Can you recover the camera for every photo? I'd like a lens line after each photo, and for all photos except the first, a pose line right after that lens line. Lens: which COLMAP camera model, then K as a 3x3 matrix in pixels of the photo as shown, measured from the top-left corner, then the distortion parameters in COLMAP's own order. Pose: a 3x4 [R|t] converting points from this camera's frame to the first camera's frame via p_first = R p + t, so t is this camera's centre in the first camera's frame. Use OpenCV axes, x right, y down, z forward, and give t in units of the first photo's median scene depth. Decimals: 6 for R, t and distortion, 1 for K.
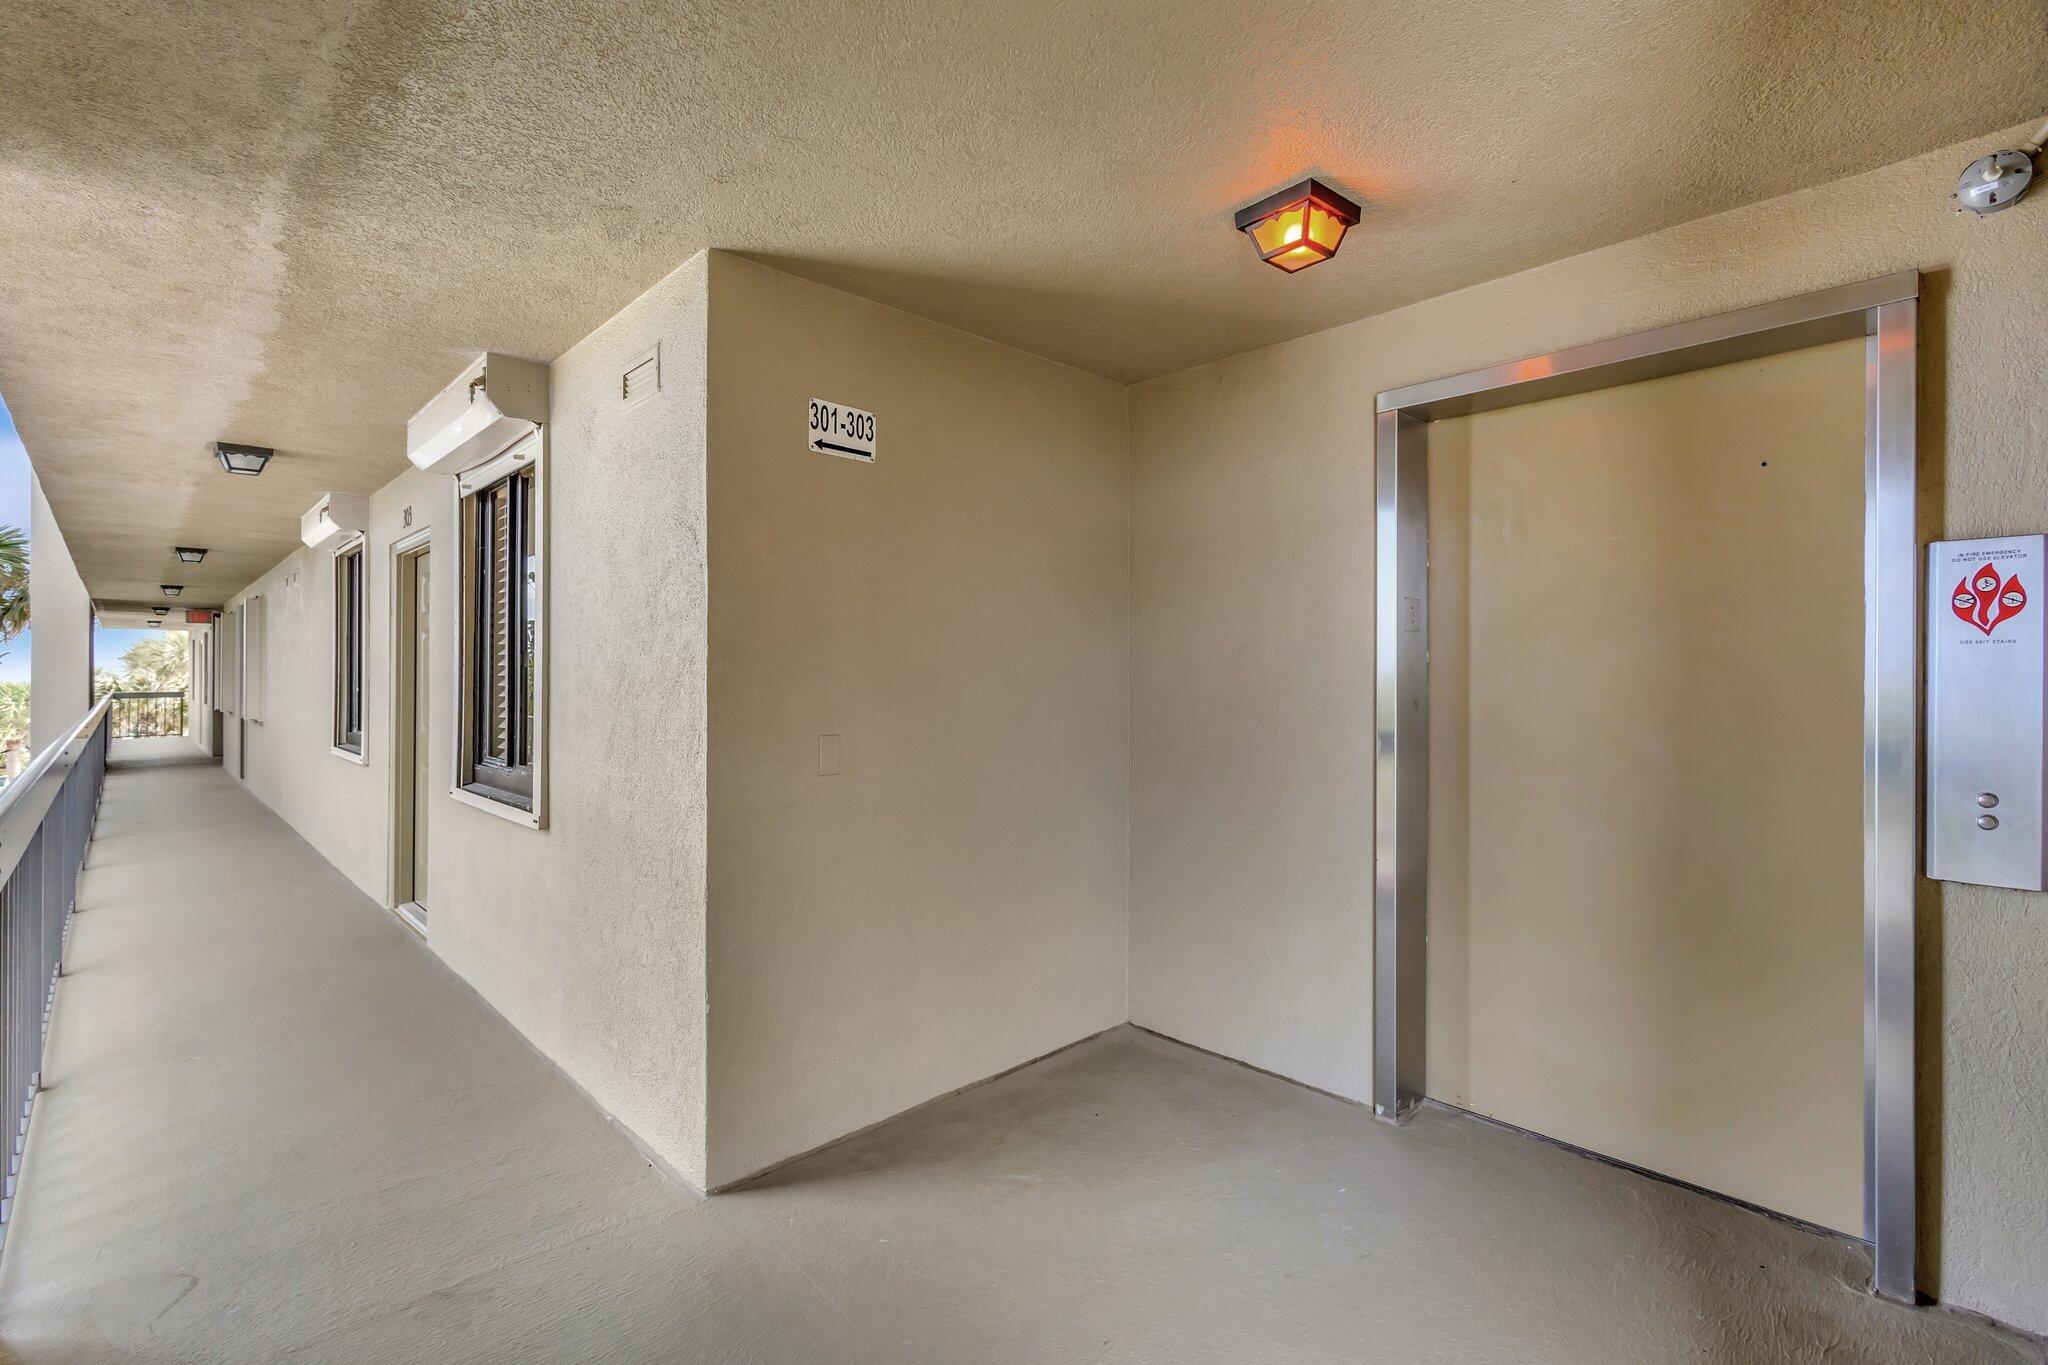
lens RADIAL K [[937.7, 0, 1019.5], [0, 937.7, 675.8], [0, 0, 1]] dist [-0.001271, -0.000484]
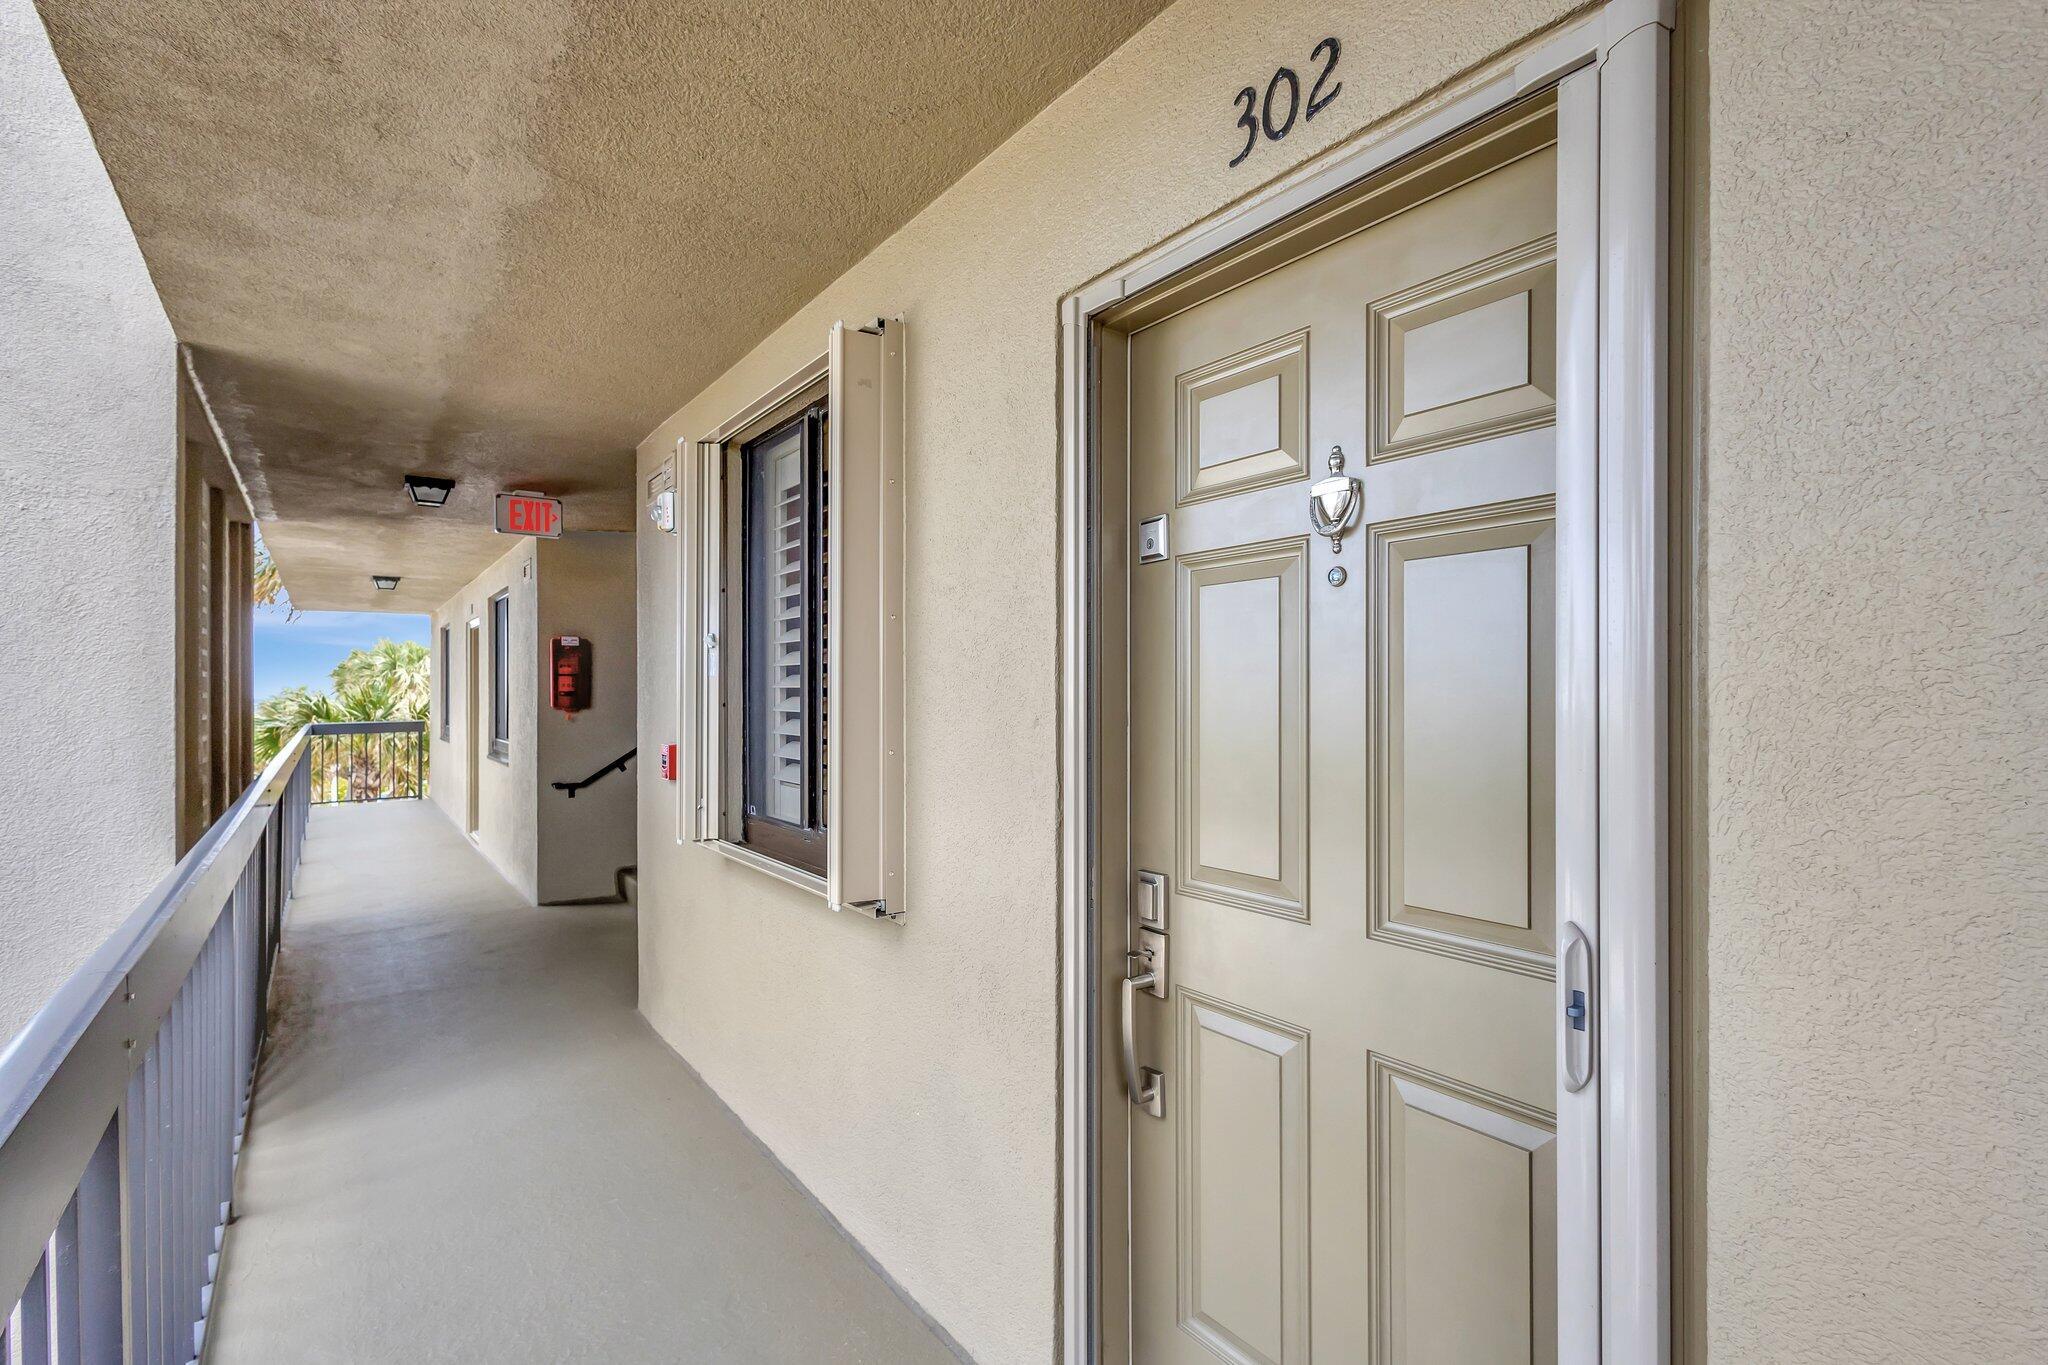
lens RADIAL K [[937.7, 0, 1019.5], [0, 937.7, 675.8], [0, 0, 1]] dist [-0.001271, -0.000484]
pose [[0.991658, -0.010553, -0.128466, -0.467770], [0.009063, 0.999885, -0.012176, -0.000089], [0.128579, 0.010910, 0.991639, 0.489065]]
